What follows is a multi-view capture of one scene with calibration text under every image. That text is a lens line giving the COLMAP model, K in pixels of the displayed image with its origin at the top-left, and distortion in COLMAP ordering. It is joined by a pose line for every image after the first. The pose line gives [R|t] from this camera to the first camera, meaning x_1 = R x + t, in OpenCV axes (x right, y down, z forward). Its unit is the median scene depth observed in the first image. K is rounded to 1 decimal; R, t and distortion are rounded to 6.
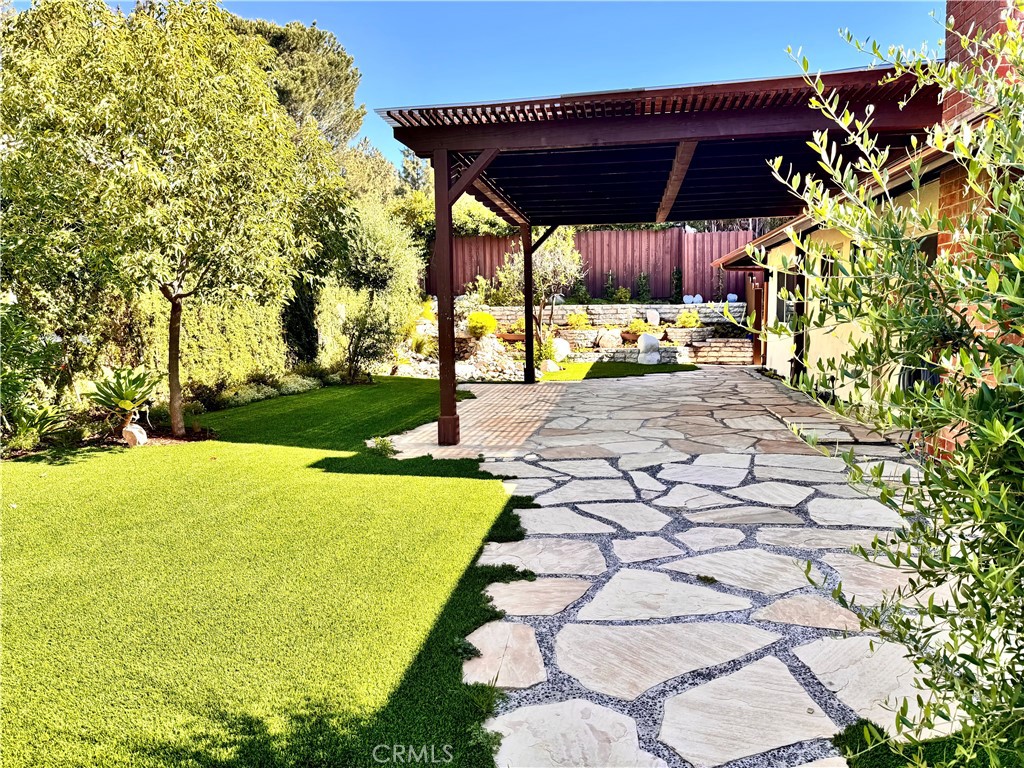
lens RADIAL K [[713.2, 0, 508.0], [0, 713.2, 383.0], [0, 0, 1]] dist [0.133970, -0.216649]
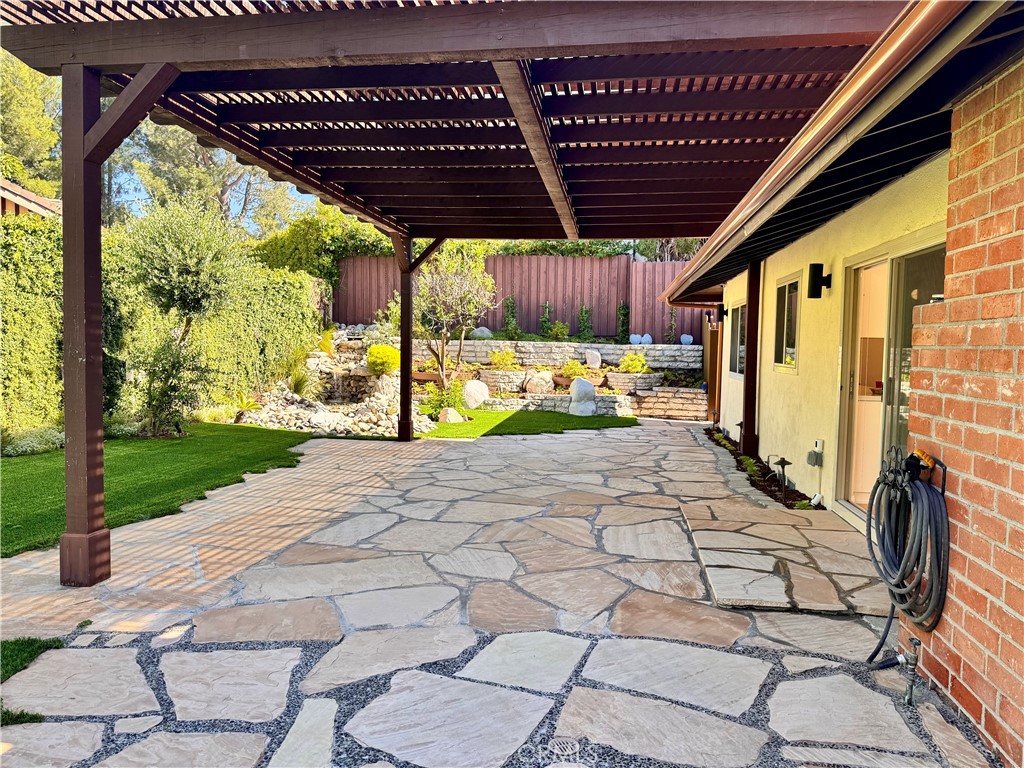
lens RADIAL K [[713.2, 0, 508.0], [0, 713.2, 383.0], [0, 0, 1]] dist [0.133970, -0.216649]
pose [[0.999359, 0.033780, 0.011838, 0.095923], [-0.033220, 0.998448, -0.044705, -0.023005], [-0.013330, 0.044283, 0.998930, 0.169718]]
